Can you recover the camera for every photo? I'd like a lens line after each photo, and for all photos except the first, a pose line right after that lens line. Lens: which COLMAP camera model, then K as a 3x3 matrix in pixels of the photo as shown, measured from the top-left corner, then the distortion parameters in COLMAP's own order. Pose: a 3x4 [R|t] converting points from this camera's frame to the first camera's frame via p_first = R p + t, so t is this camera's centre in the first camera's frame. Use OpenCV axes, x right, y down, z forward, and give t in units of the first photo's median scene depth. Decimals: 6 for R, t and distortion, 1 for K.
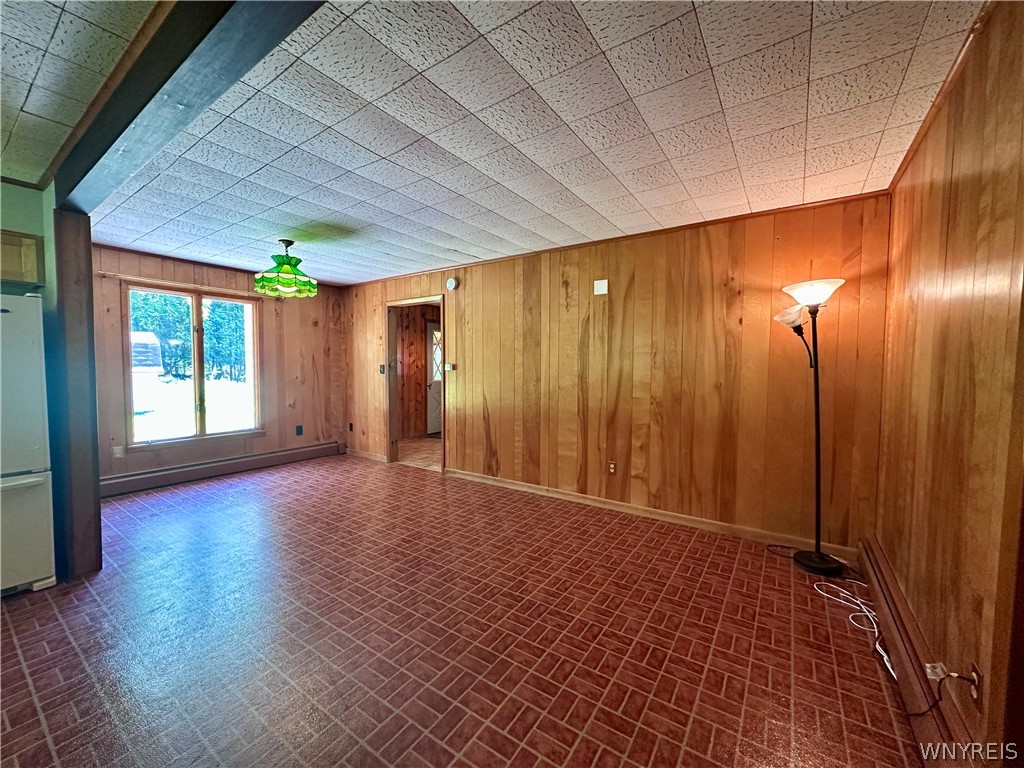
lens RADIAL K [[408.4, 0, 509.3], [0, 408.4, 382.4], [0, 0, 1]] dist [-0.003144, 0.001074]
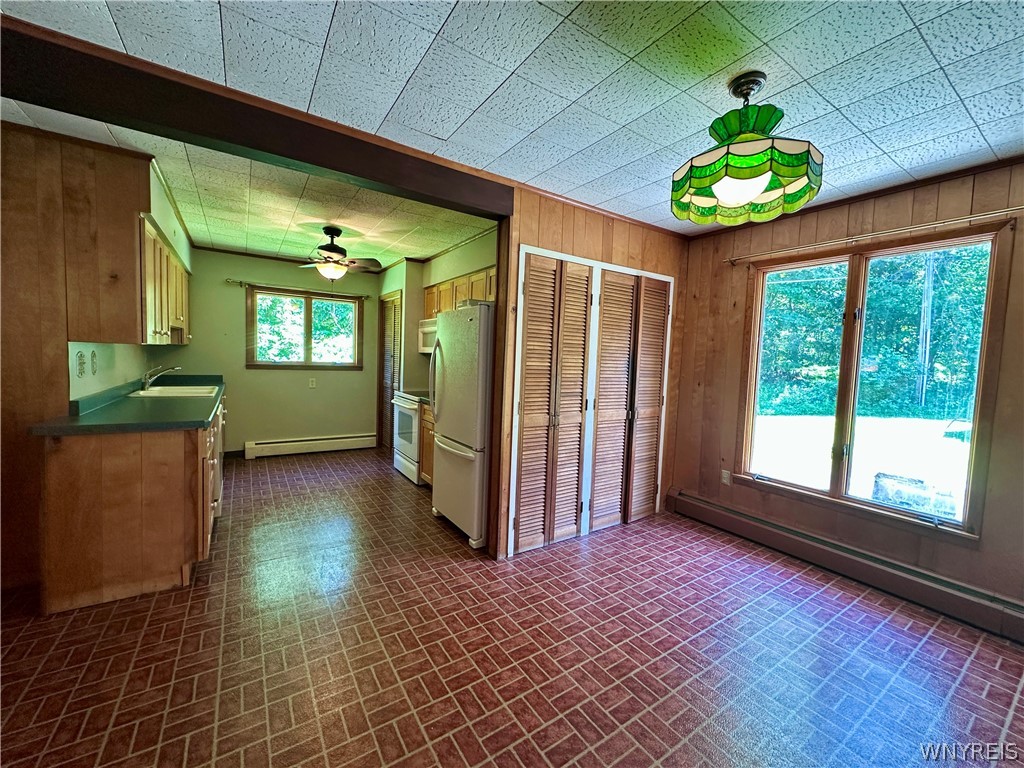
lens RADIAL K [[408.4, 0, 510.5], [0, 408.4, 380.6], [0, 0, 1]] dist [-0.003144, 0.001074]
pose [[-0.386558, 0.030777, -0.921752, -0.039230], [-0.076995, 0.994877, 0.065509, -0.037394], [0.919046, 0.096293, -0.382208, 0.785090]]
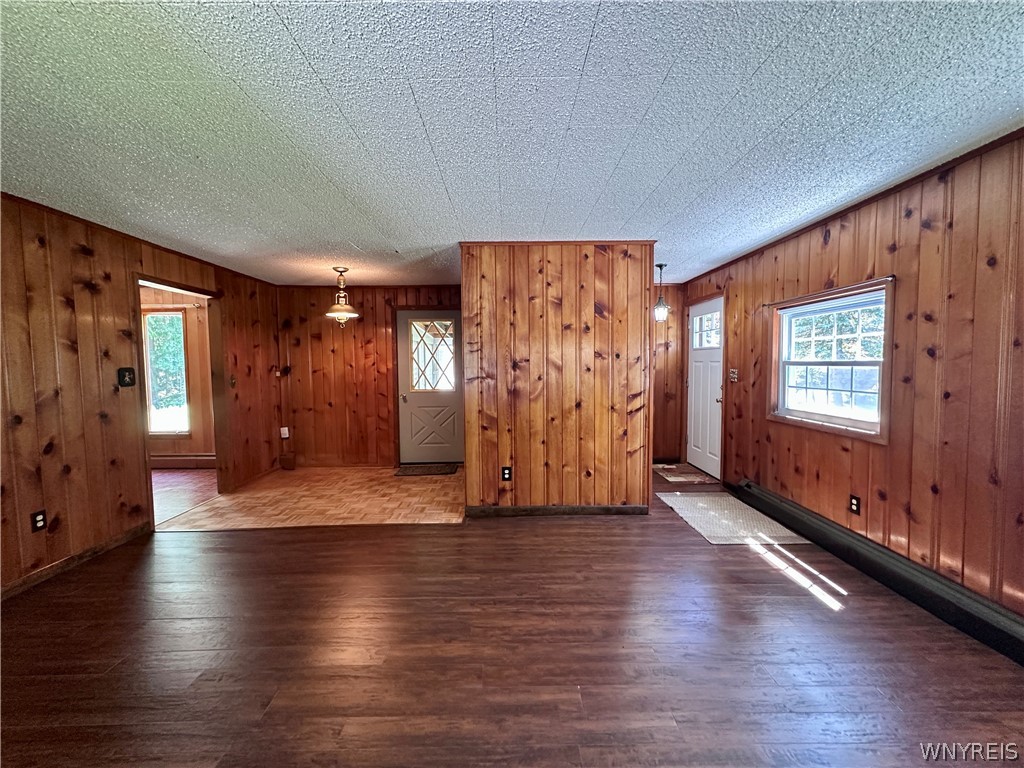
lens RADIAL K [[408.4, 0, 510.6], [0, 408.4, 382.8], [0, 0, 1]] dist [-0.003144, 0.001074]
pose [[0.575633, 0.032901, -0.817046, 0.824185], [-0.021150, 0.999455, 0.025345, -0.064645], [0.817434, 0.002691, 0.576015, 1.197320]]
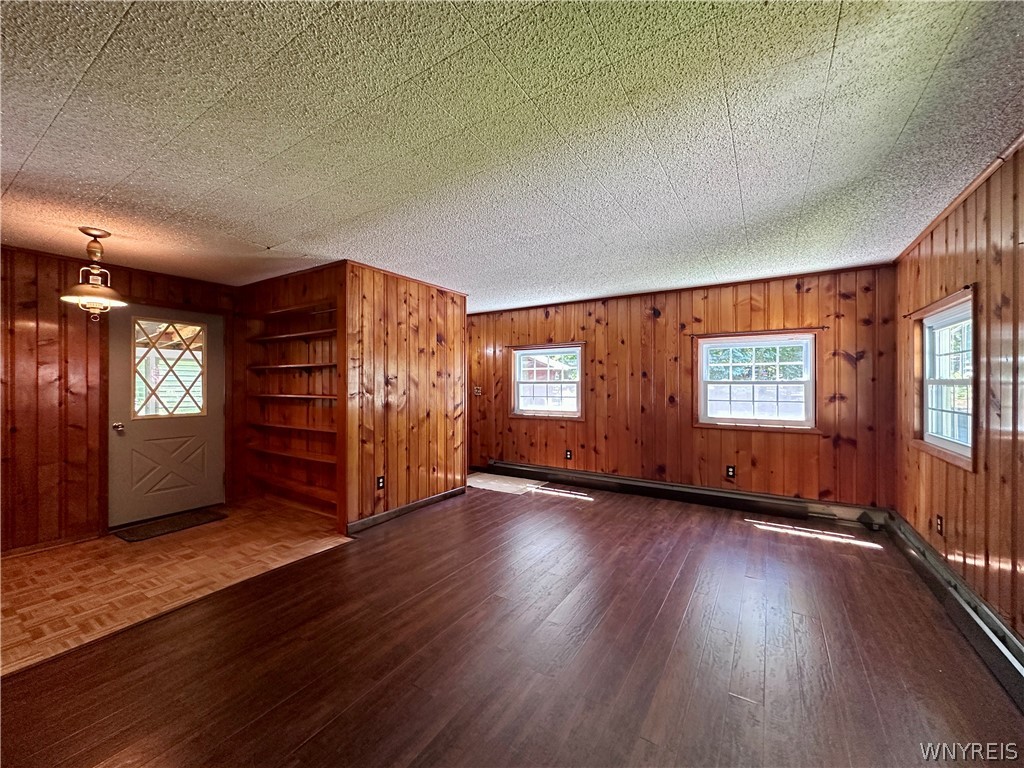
lens RADIAL K [[408.4, 0, 511.9], [0, 408.4, 383.2], [0, 0, 1]] dist [-0.003144, 0.001074]
pose [[0.999202, -0.003228, 0.039816, 0.423955], [0.004927, 0.999078, -0.042645, -0.037108], [-0.039642, 0.042807, 0.998297, 0.788188]]
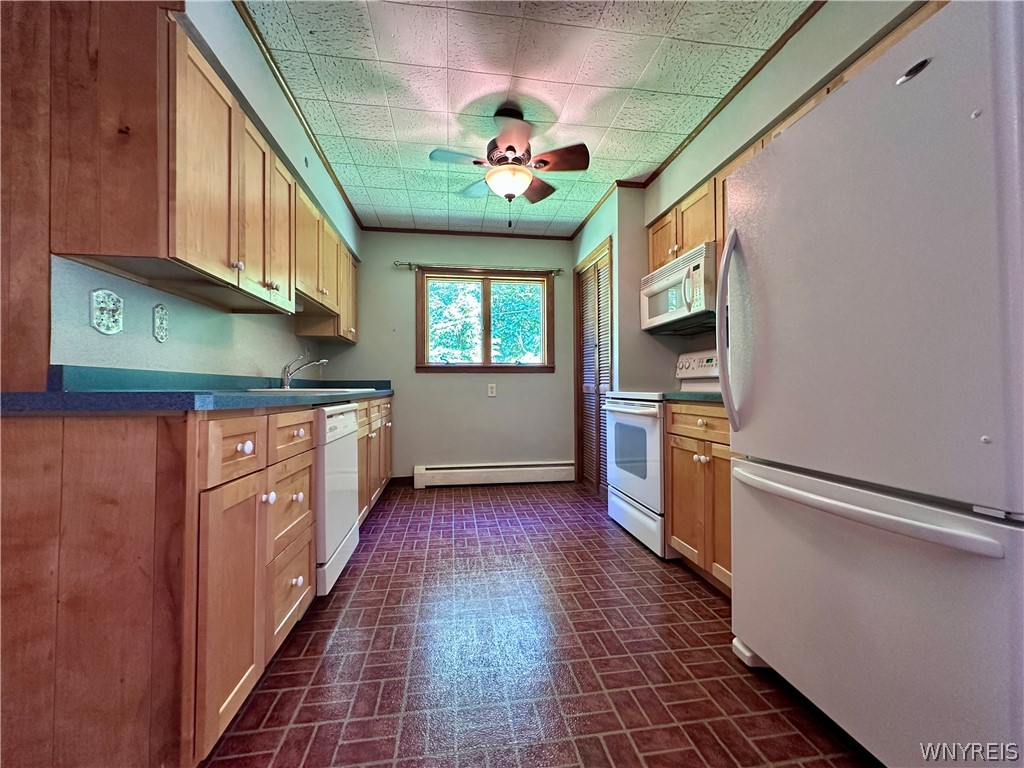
lens RADIAL K [[408.4, 0, 513.8], [0, 408.4, 382.2], [0, 0, 1]] dist [-0.003144, 0.001074]
pose [[-0.735070, -0.015049, -0.677824, -0.327948], [-0.028932, 0.999539, 0.009183, 0.060354], [0.677374, 0.026361, -0.735166, 0.502893]]
